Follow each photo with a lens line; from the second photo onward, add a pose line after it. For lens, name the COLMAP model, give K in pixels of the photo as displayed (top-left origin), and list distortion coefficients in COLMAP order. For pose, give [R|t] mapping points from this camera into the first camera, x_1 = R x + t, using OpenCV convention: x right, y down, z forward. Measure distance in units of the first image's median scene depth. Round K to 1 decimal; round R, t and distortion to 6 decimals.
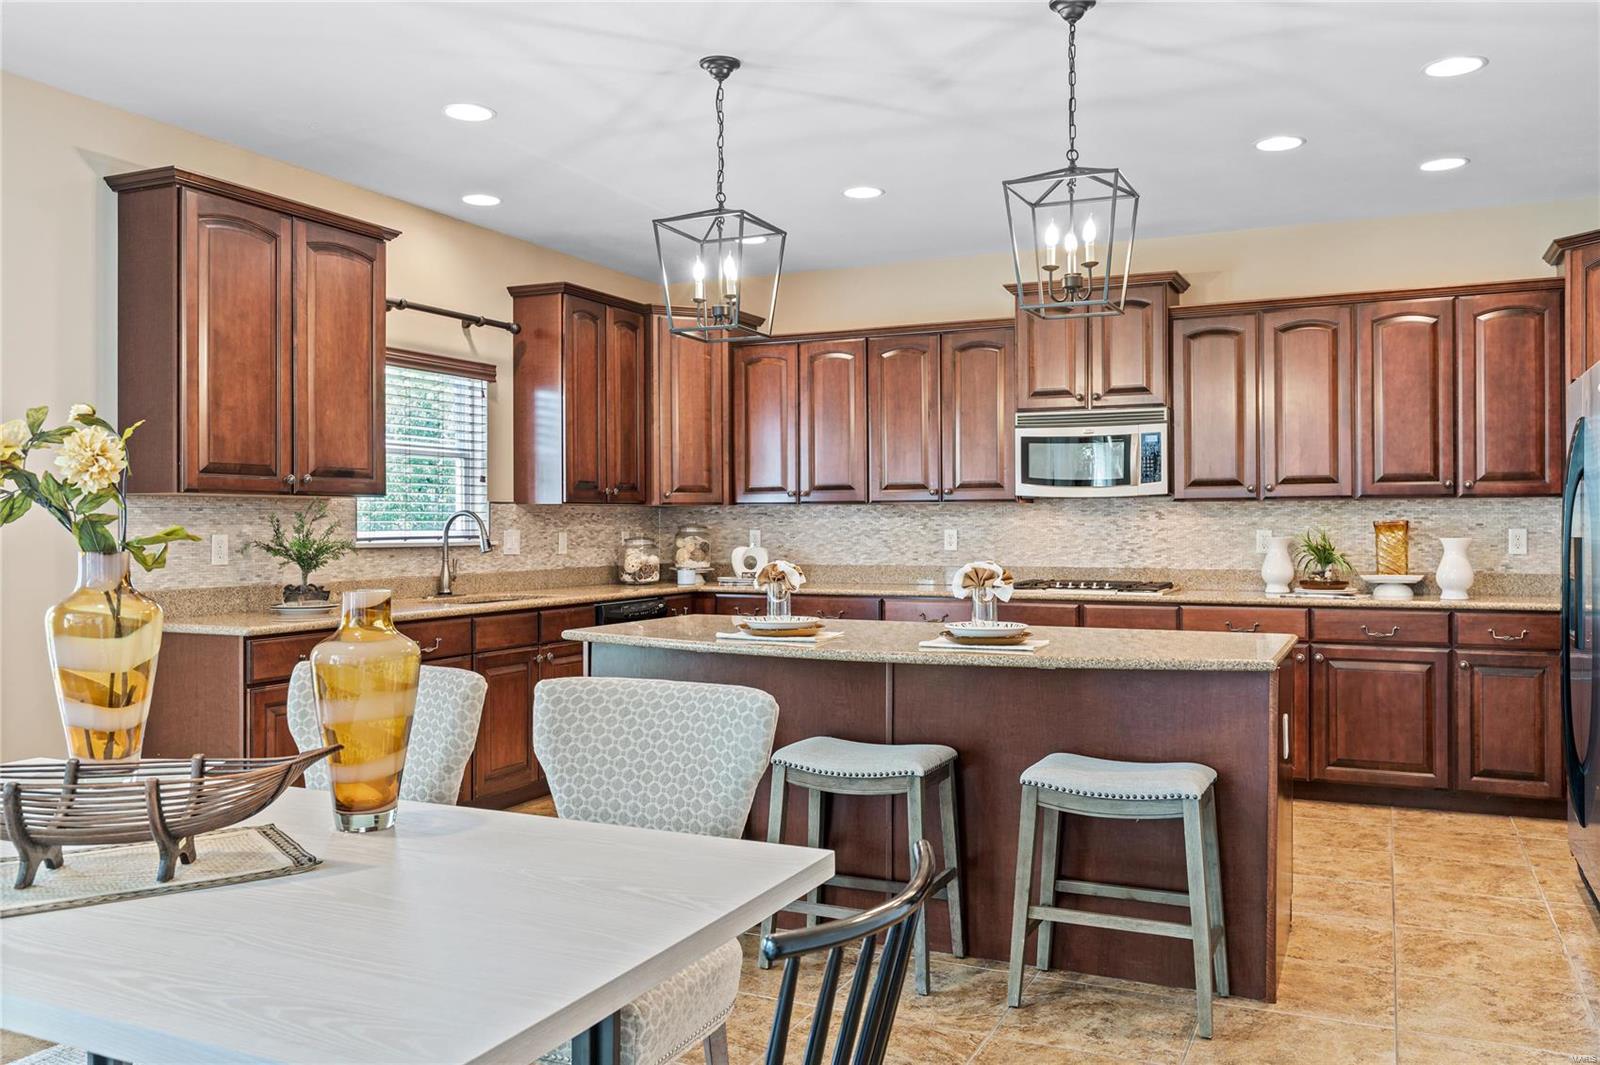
lens RADIAL K [[1315.2, 0, 812.3], [0, 1315.2, 528.6], [0, 0, 1]] dist [0.034145, -0.033599]
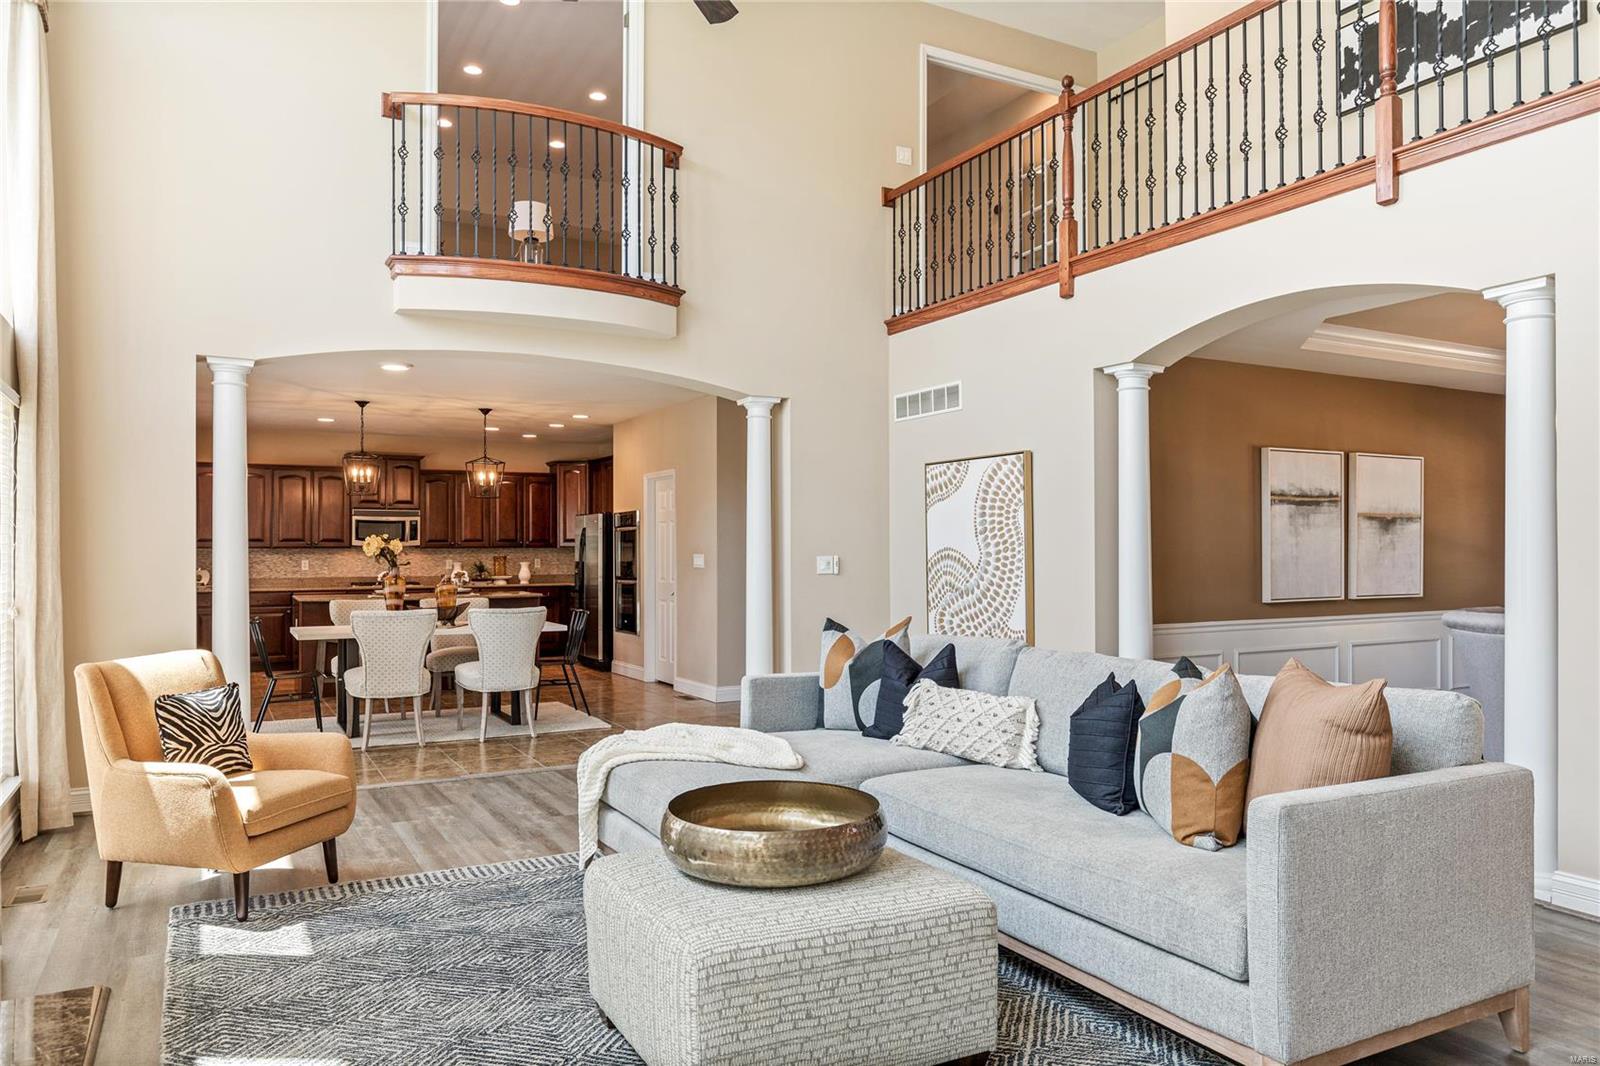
lens RADIAL K [[1090.0, 0, 798.1], [0, 1090.0, 562.2], [0, 0, 1]] dist [0.004916, 0.000077]
pose [[0.623994, -0.007867, 0.781390, -0.887227], [0.003922, 0.999968, 0.006935, -0.006030], [-0.781419, -0.001263, 0.624005, -0.833468]]
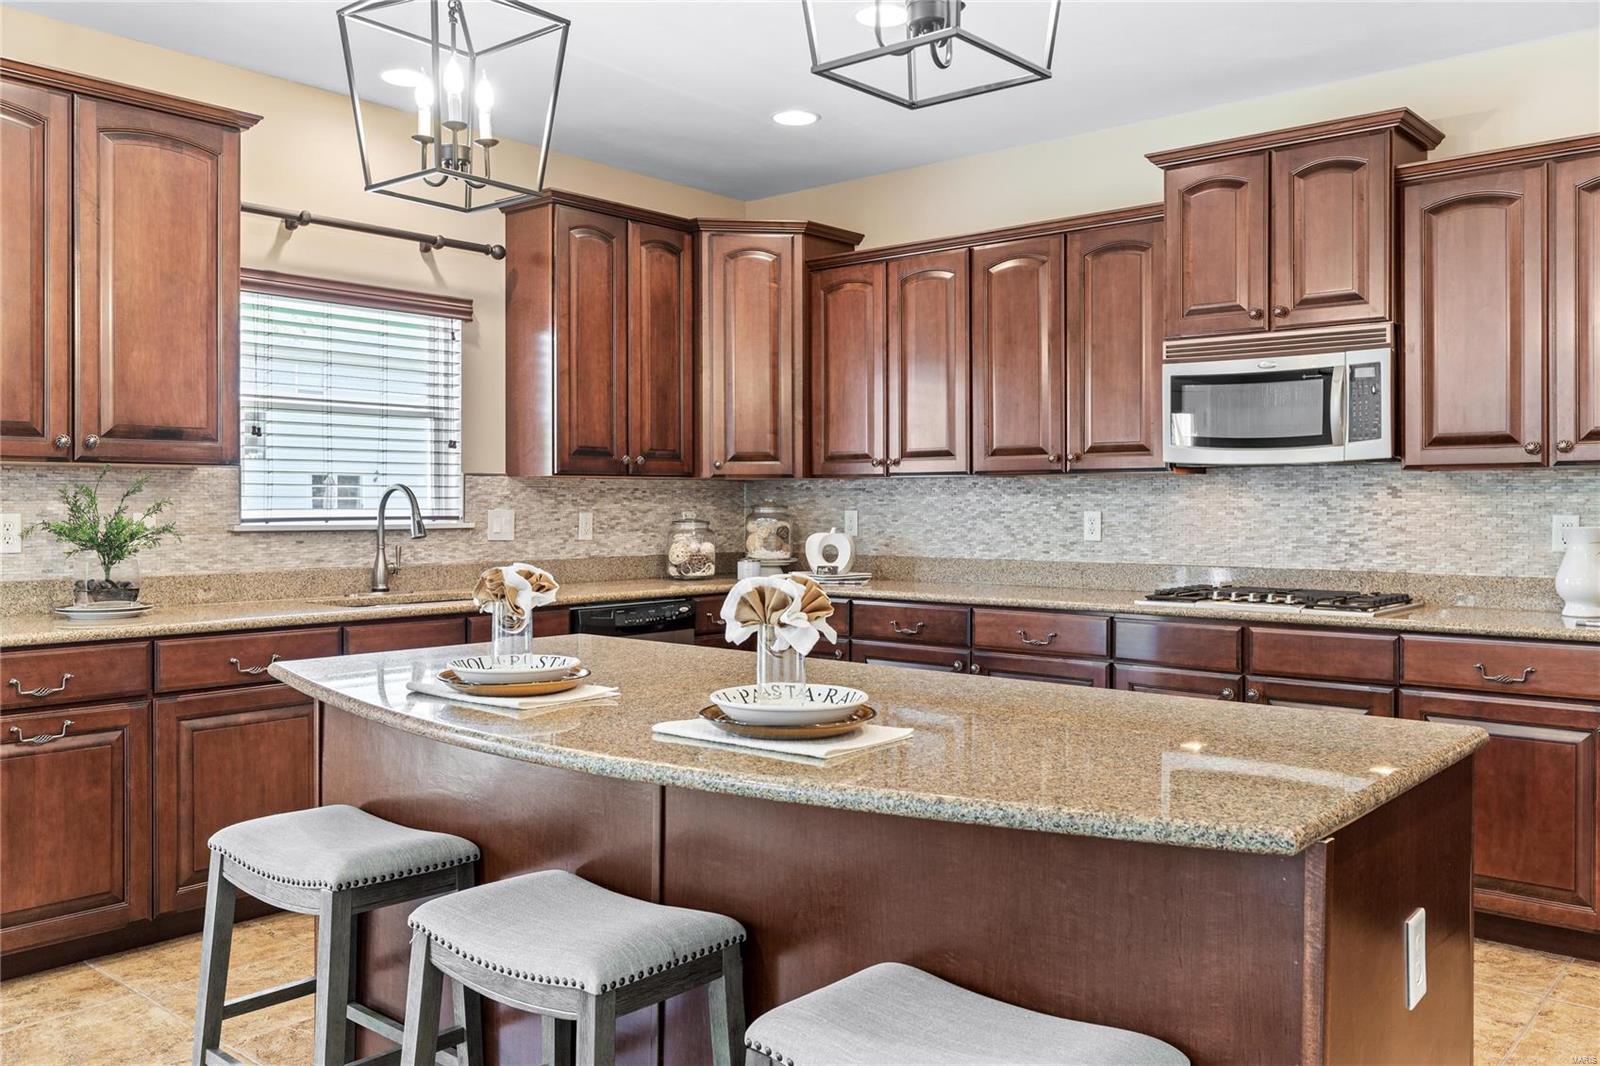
lens RADIAL K [[1315.2, 0, 800.9], [0, 1315.2, 518.7], [0, 0, 1]] dist [0.034145, -0.033599]
pose [[0.961524, 0.006998, -0.274632, 0.170090], [-0.004670, 0.999947, 0.009130, -0.001200], [0.274682, -0.007496, 0.961506, 0.300591]]
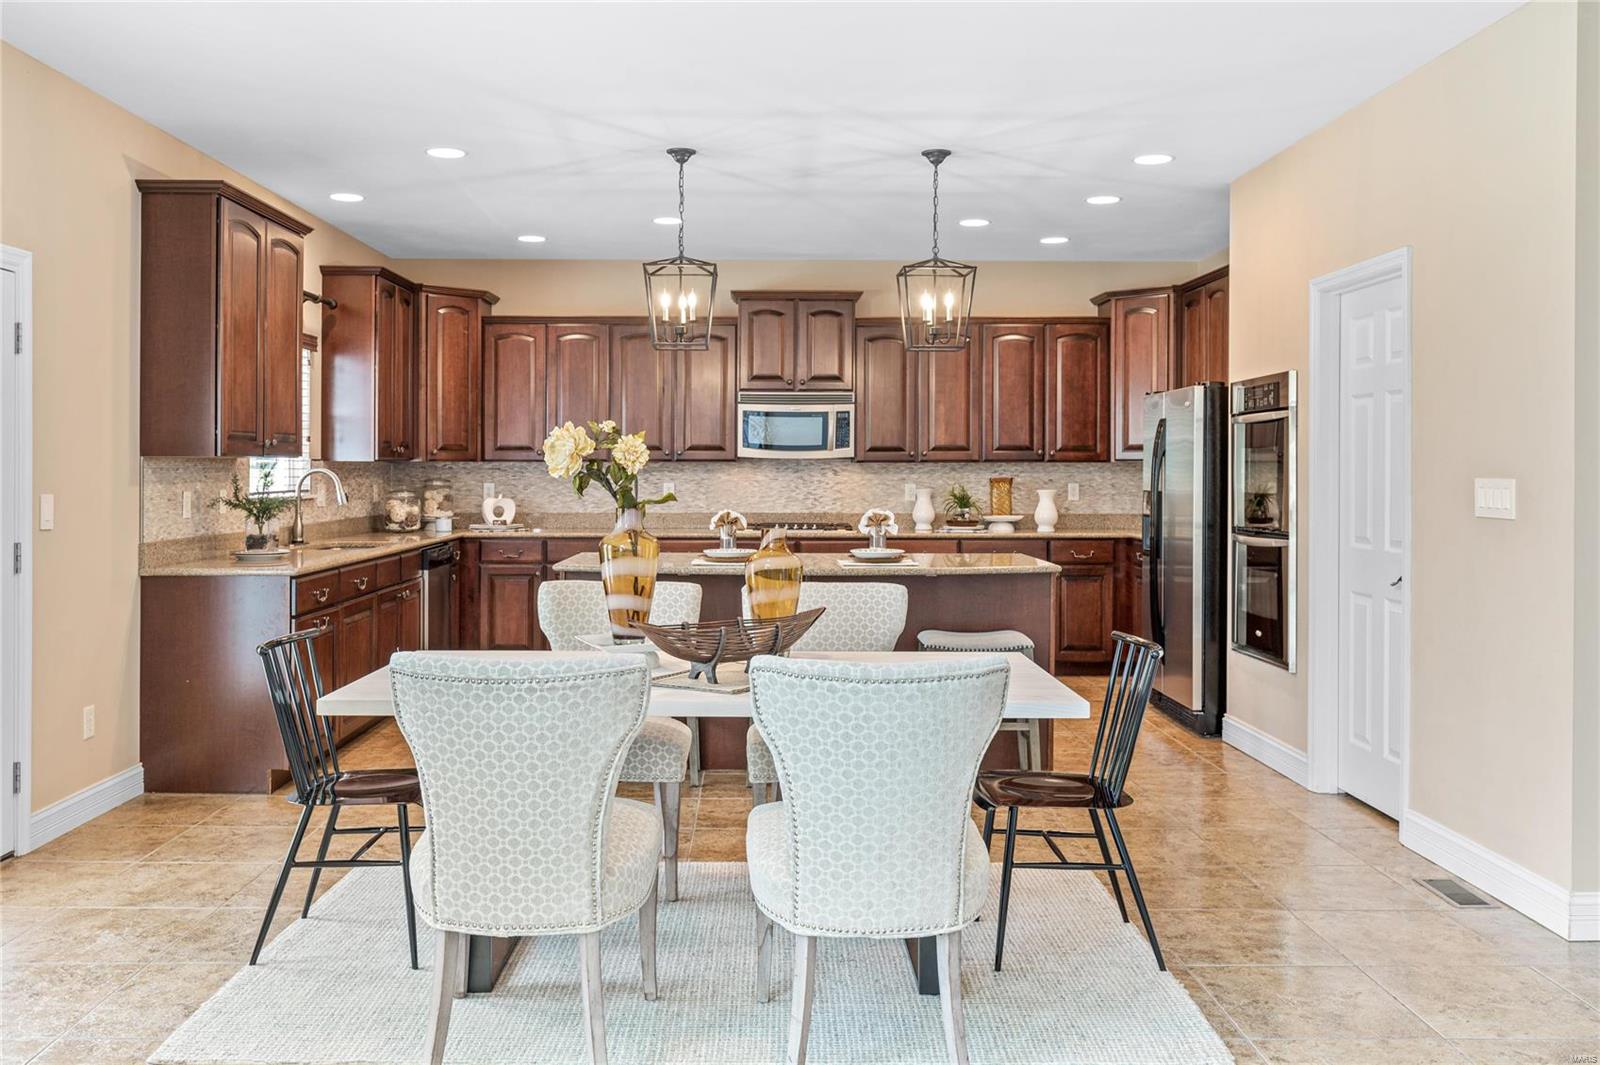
lens RADIAL K [[1315.2, 0, 807.3], [0, 1315.2, 466.0], [0, 0, 1]] dist [0.034145, -0.033599]
pose [[0.908290, 0.004986, 0.418310, -0.331548], [-0.002398, 0.999975, -0.006712, -0.008077], [-0.418333, 0.005093, 0.908279, -0.193314]]
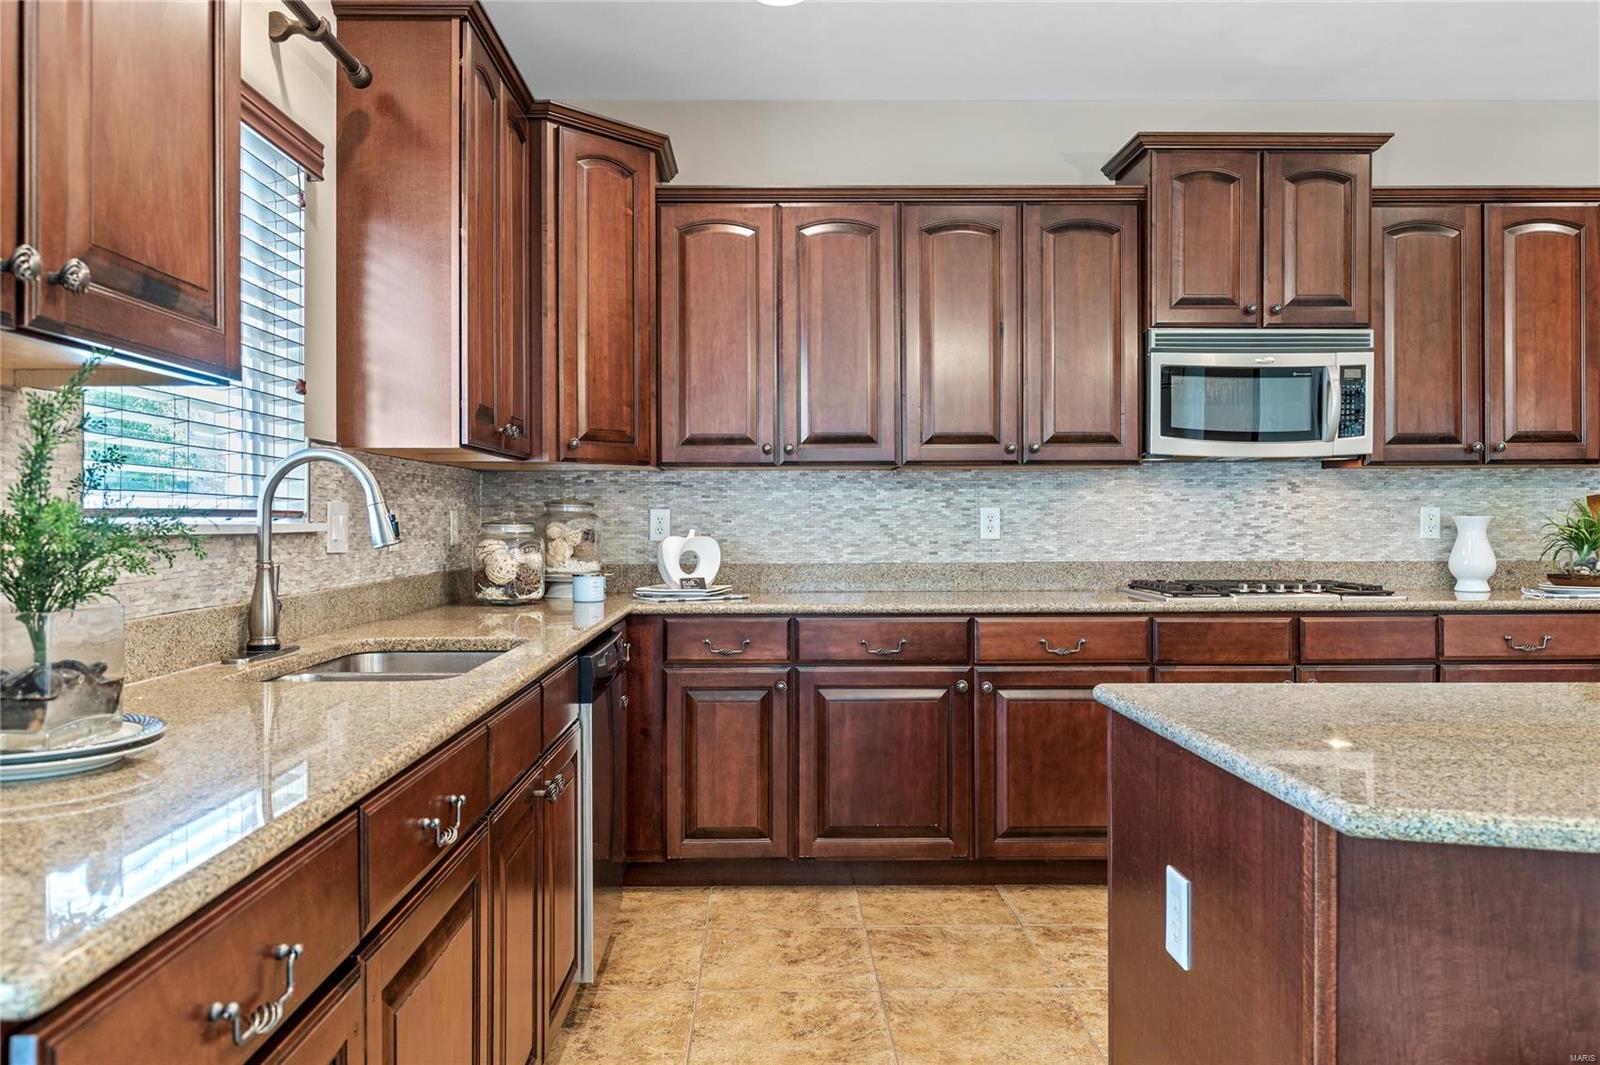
lens RADIAL K [[1197.8, 0, 836.6], [0, 1197.8, 518.5], [0, 0, 1]] dist [0.001336, -0.002924]
pose [[0.902785, -0.000044, 0.430093, -0.258385], [0.002739, 0.999980, -0.005647, 0.010764], [-0.430084, 0.006276, 0.902767, 0.549405]]
